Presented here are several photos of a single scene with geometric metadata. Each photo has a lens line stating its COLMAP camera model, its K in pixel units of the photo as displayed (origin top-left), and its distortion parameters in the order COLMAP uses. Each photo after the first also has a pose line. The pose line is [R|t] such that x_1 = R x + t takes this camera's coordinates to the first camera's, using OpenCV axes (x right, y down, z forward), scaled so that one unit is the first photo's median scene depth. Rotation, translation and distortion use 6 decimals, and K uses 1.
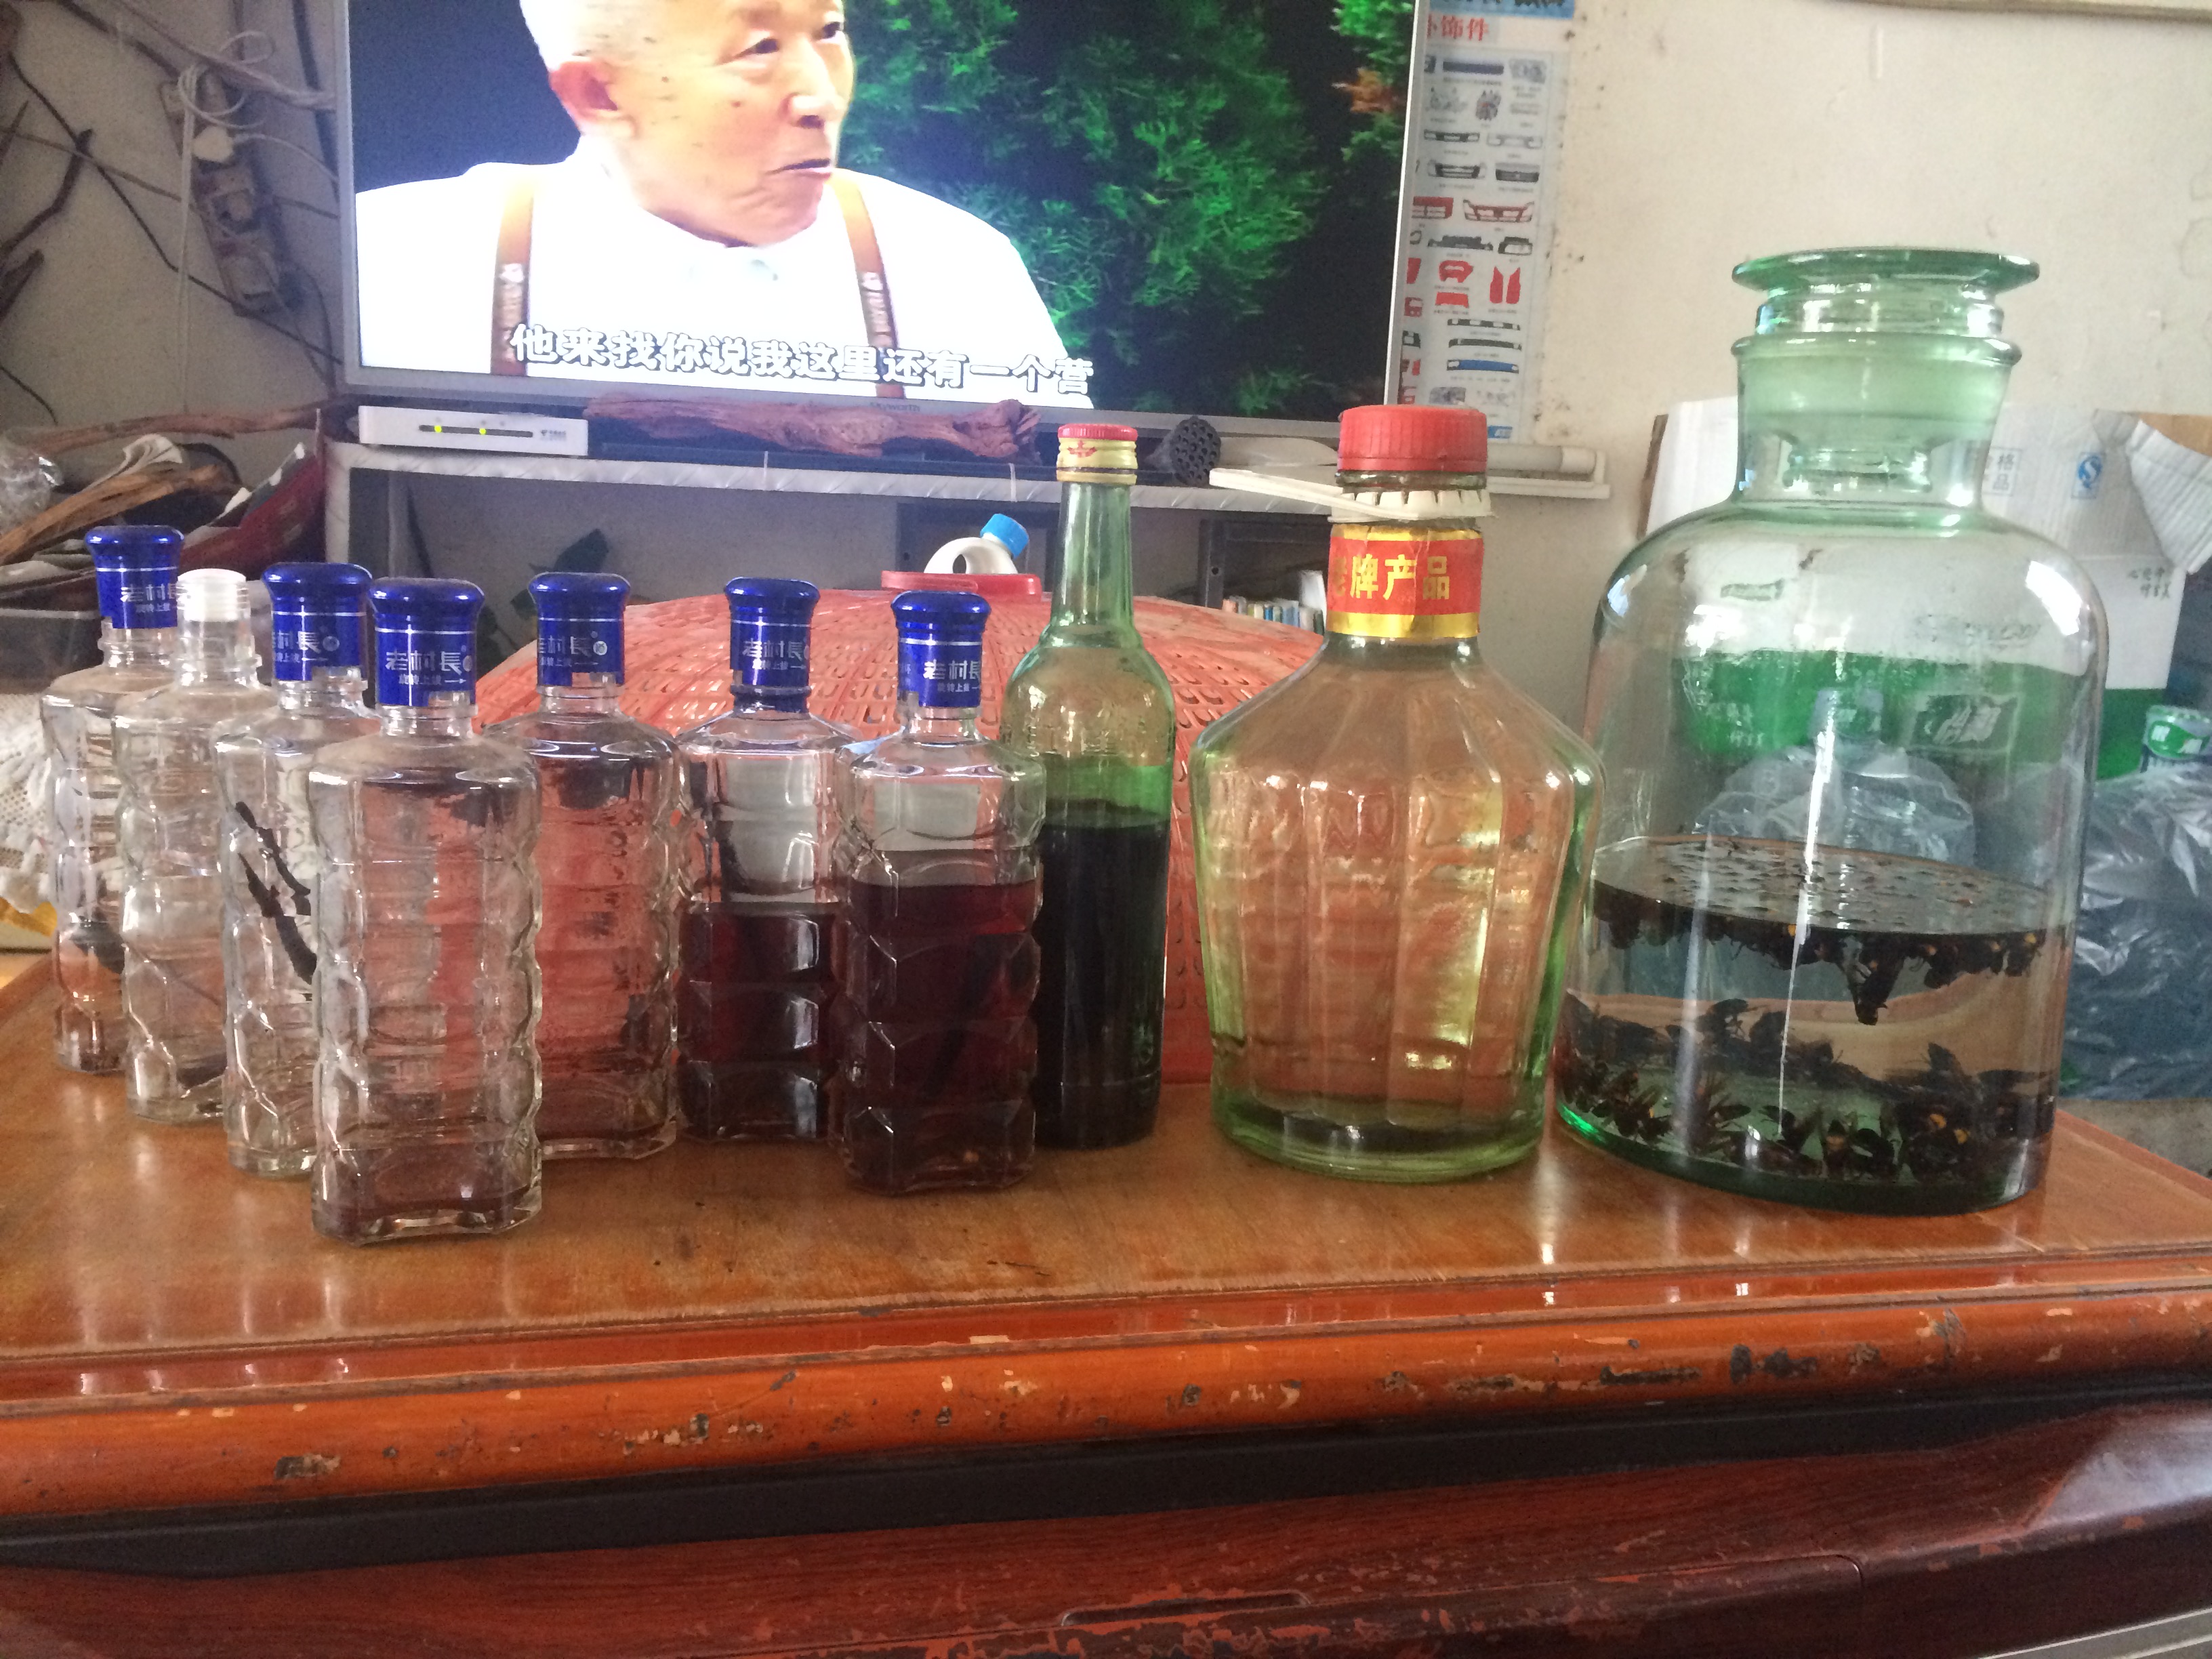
lens RADIAL K [[1912.0, 0, 1117.6], [0, 1912.0, 830.8], [0, 0, 1]] dist [0.057875, -0.092503]
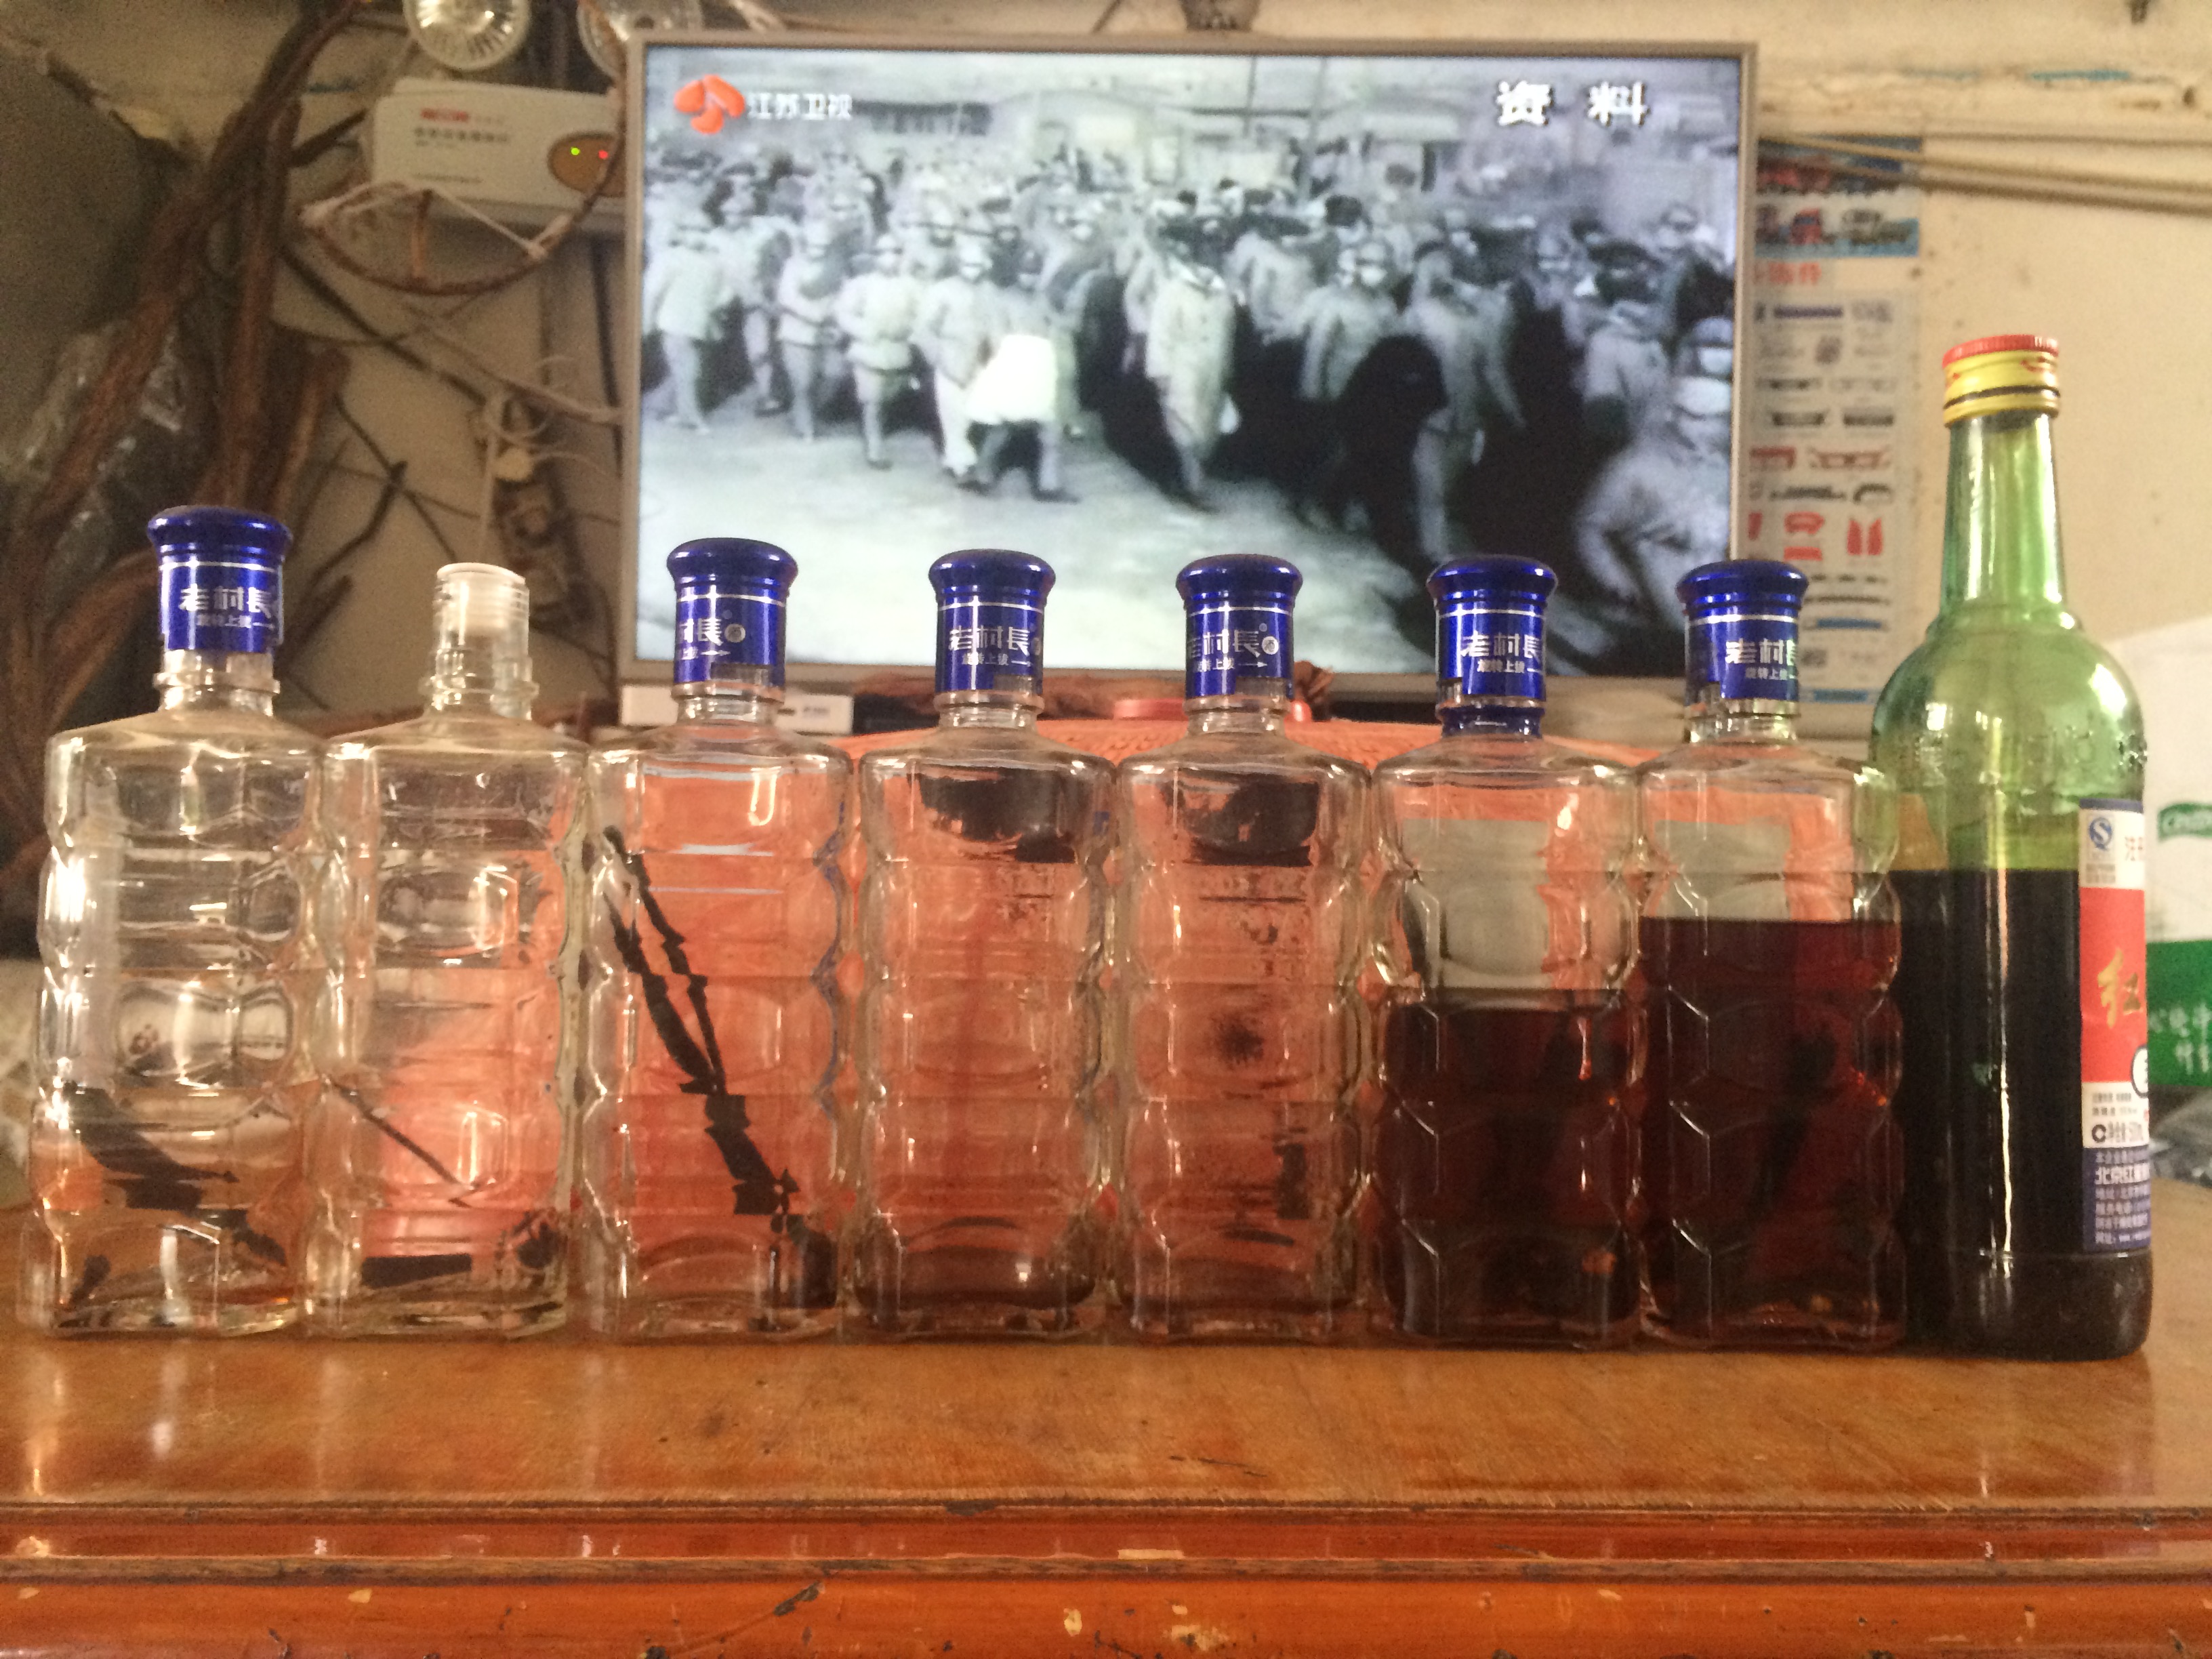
lens RADIAL K [[1912.0, 0, 1118.6], [0, 1912.0, 830.7], [0, 0, 1]] dist [0.057875, -0.092503]
pose [[0.984616, -0.033597, -0.171473, 0.011868], [-0.007141, 0.972784, -0.231604, 0.067743], [0.174587, 0.229265, 0.957579, 0.138635]]
